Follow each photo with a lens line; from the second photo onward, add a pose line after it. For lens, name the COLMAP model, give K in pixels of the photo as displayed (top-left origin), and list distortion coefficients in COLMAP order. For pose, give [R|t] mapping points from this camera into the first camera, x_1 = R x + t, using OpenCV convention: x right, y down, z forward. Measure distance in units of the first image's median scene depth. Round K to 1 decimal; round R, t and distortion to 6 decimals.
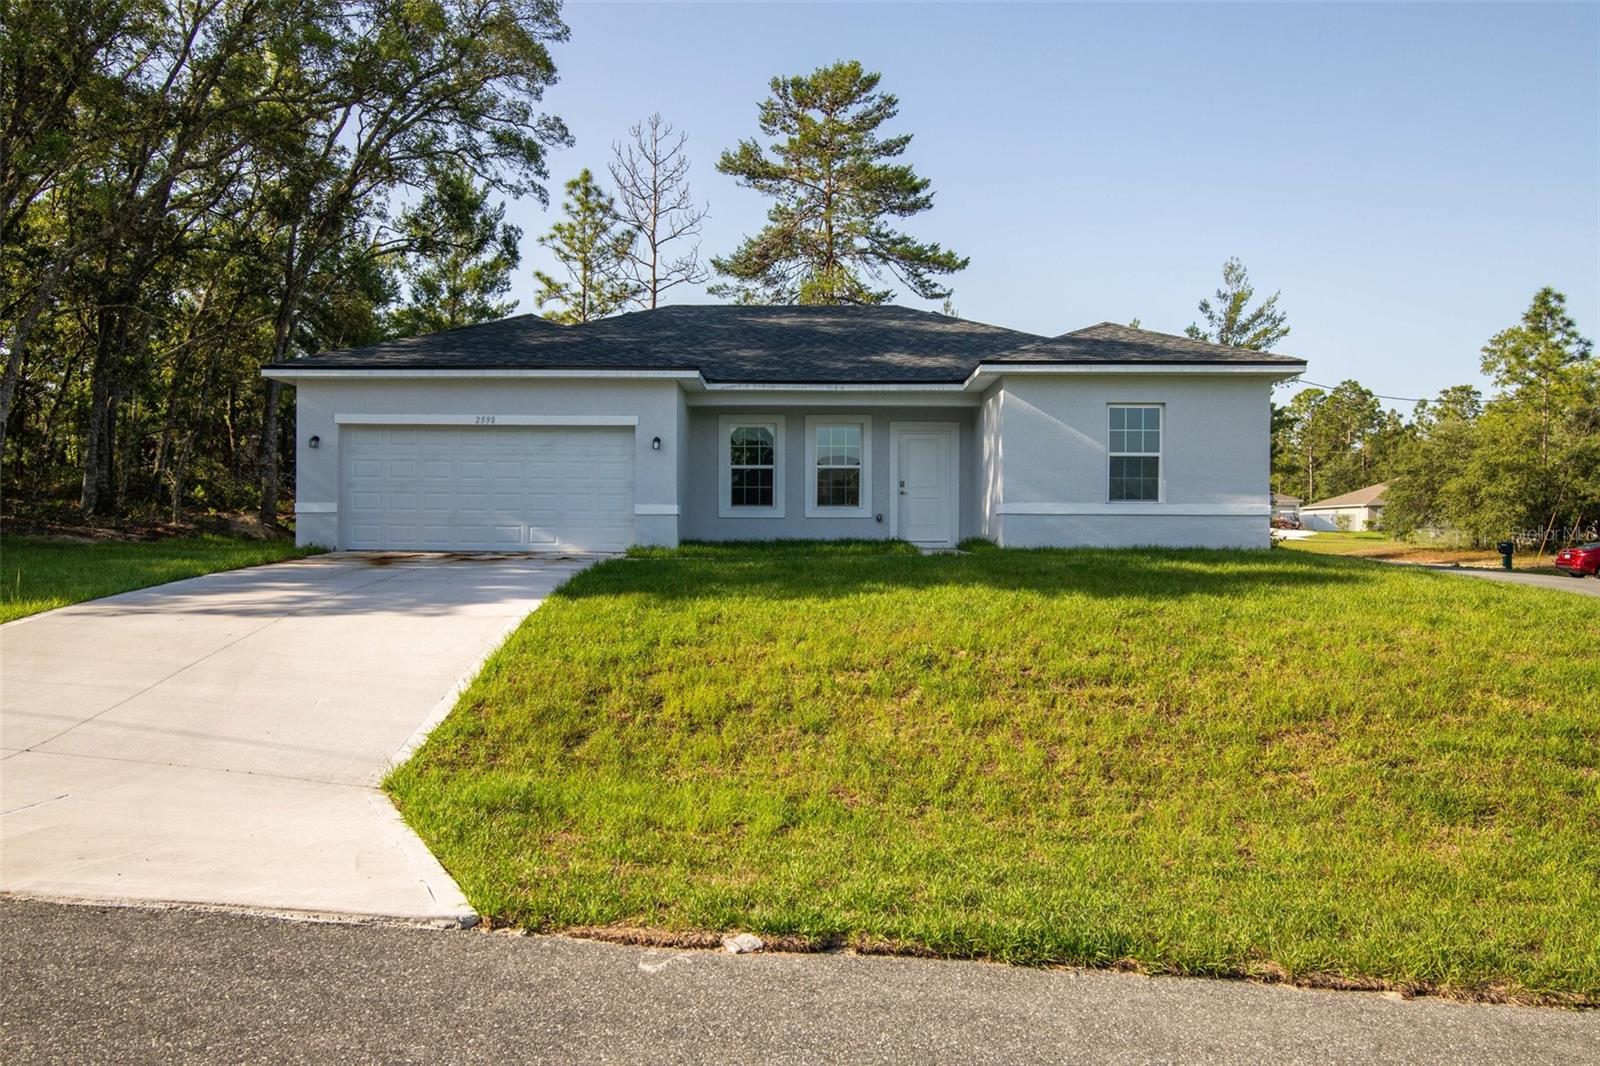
lens RADIAL K [[1297.2, 0, 840.9], [0, 1297.2, 534.6], [0, 0, 1]] dist [0.004872, 0.002232]
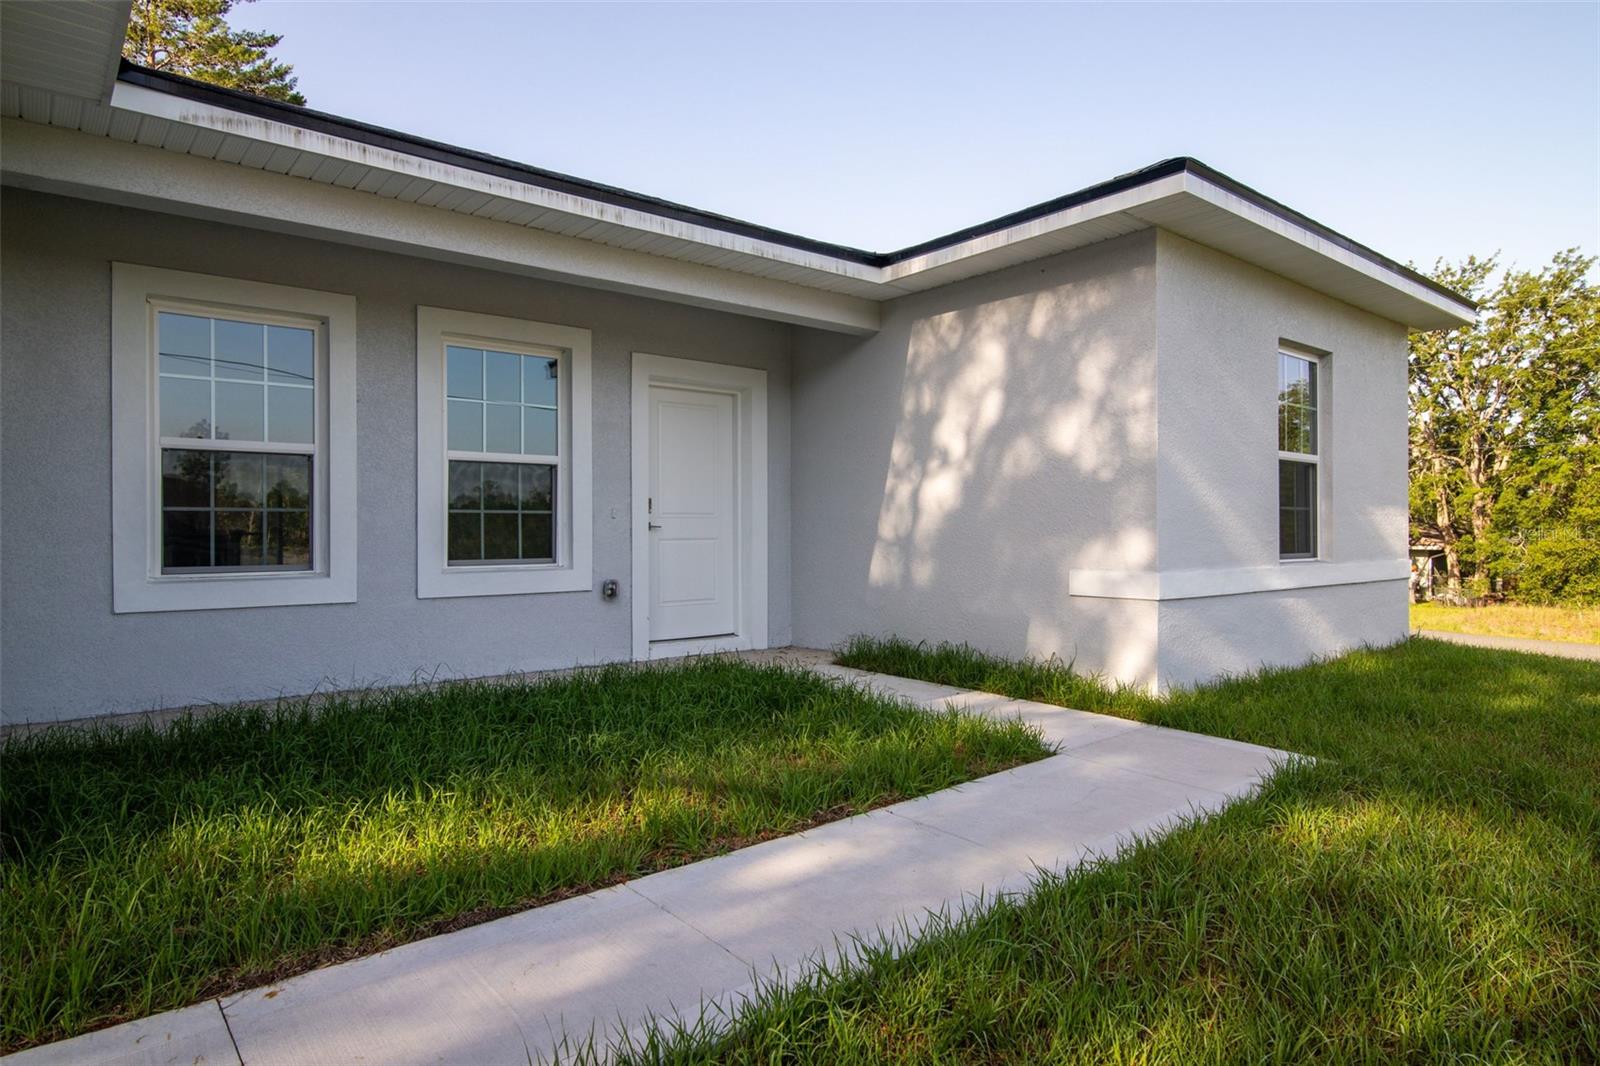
lens RADIAL K [[943.6, 0, 800.0], [0, 943.6, 533.0], [0, 0, 1]] dist [-0.001656, -0.000214]
pose [[0.769104, -0.004330, 0.639108, -0.110849], [0.003006, 0.999990, 0.003158, -0.031122], [-0.639116, -0.000508, 0.769110, 0.738601]]
